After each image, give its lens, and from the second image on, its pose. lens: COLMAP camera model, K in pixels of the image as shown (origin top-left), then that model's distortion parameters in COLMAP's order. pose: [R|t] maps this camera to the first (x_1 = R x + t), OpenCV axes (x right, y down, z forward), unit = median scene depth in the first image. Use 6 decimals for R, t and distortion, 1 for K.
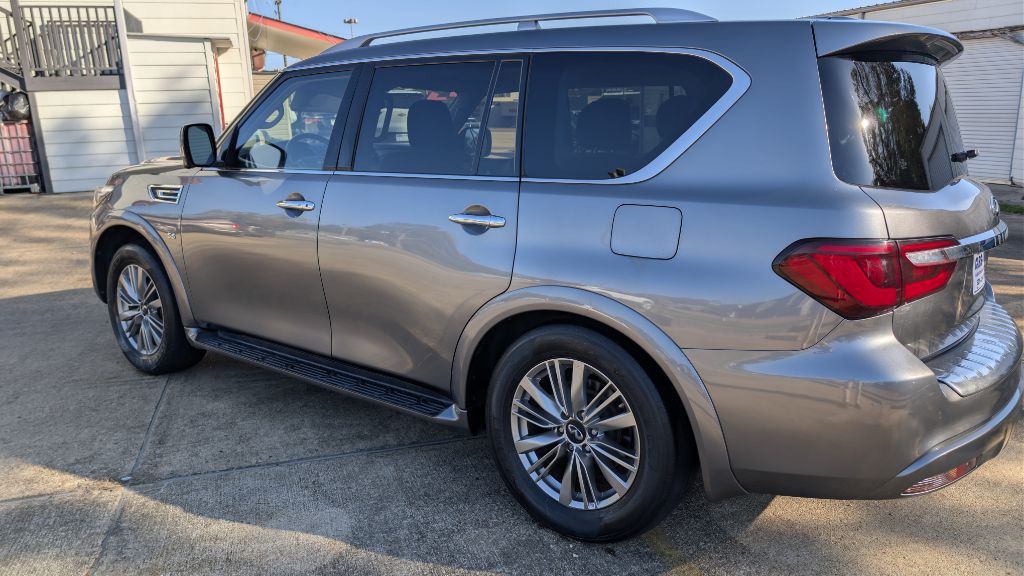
lens RADIAL K [[745.4, 0, 534.1], [0, 745.4, 288.7], [0, 0, 1]] dist [0.022460, -0.003387]
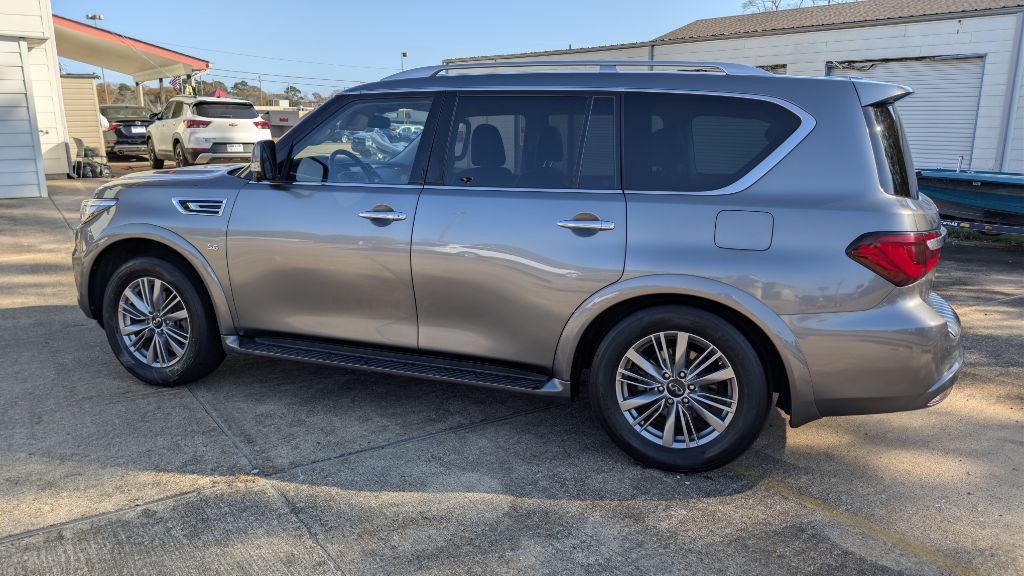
lens RADIAL K [[740.4, 0, 518.2], [0, 740.4, 287.8], [0, 0, 1]] dist [0.017871, -0.009752]
pose [[0.959369, -0.038525, 0.279512, -0.532991], [0.042646, 0.999053, -0.008675, 0.017854], [-0.278913, 0.020243, 0.960103, -0.144084]]
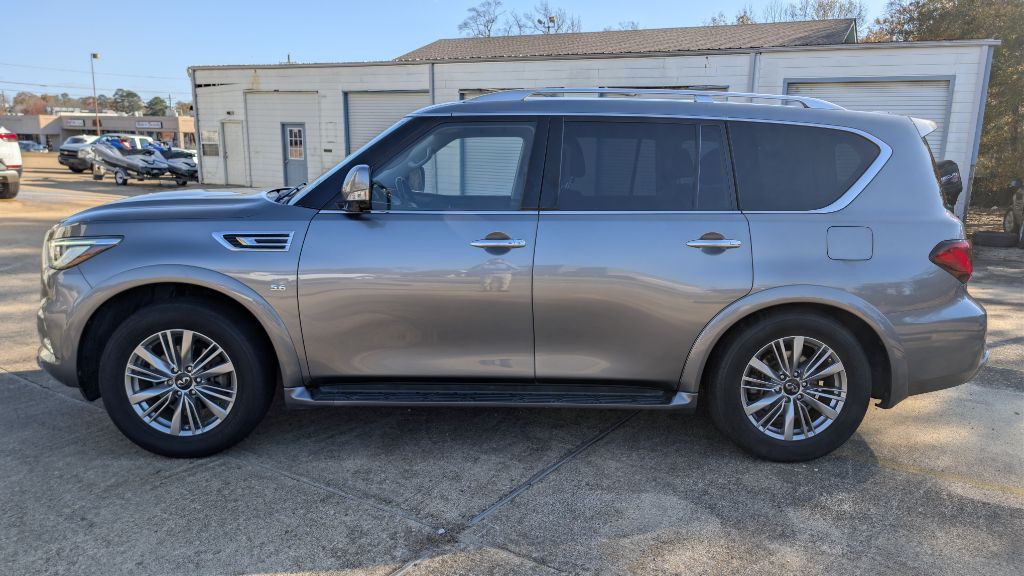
lens RADIAL K [[740.4, 0, 518.2], [0, 740.4, 287.8], [0, 0, 1]] dist [0.017871, -0.009752]
pose [[0.782085, -0.091548, 0.616411, -1.167119], [0.113473, 0.993535, 0.003586, -0.059323], [-0.612754, 0.067142, 0.787416, 0.184340]]
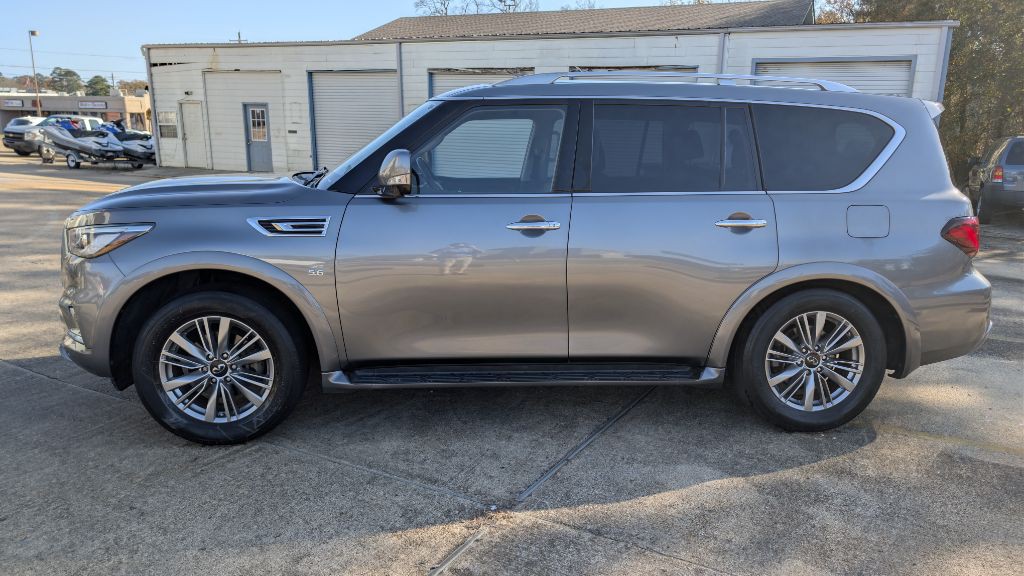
lens RADIAL K [[740.4, 0, 518.2], [0, 740.4, 287.8], [0, 0, 1]] dist [0.017871, -0.009752]
pose [[0.742863, -0.120993, 0.658419, -1.288904], [0.128533, 0.991011, 0.037094, -0.078872], [-0.656988, 0.057072, 0.751737, 0.254991]]
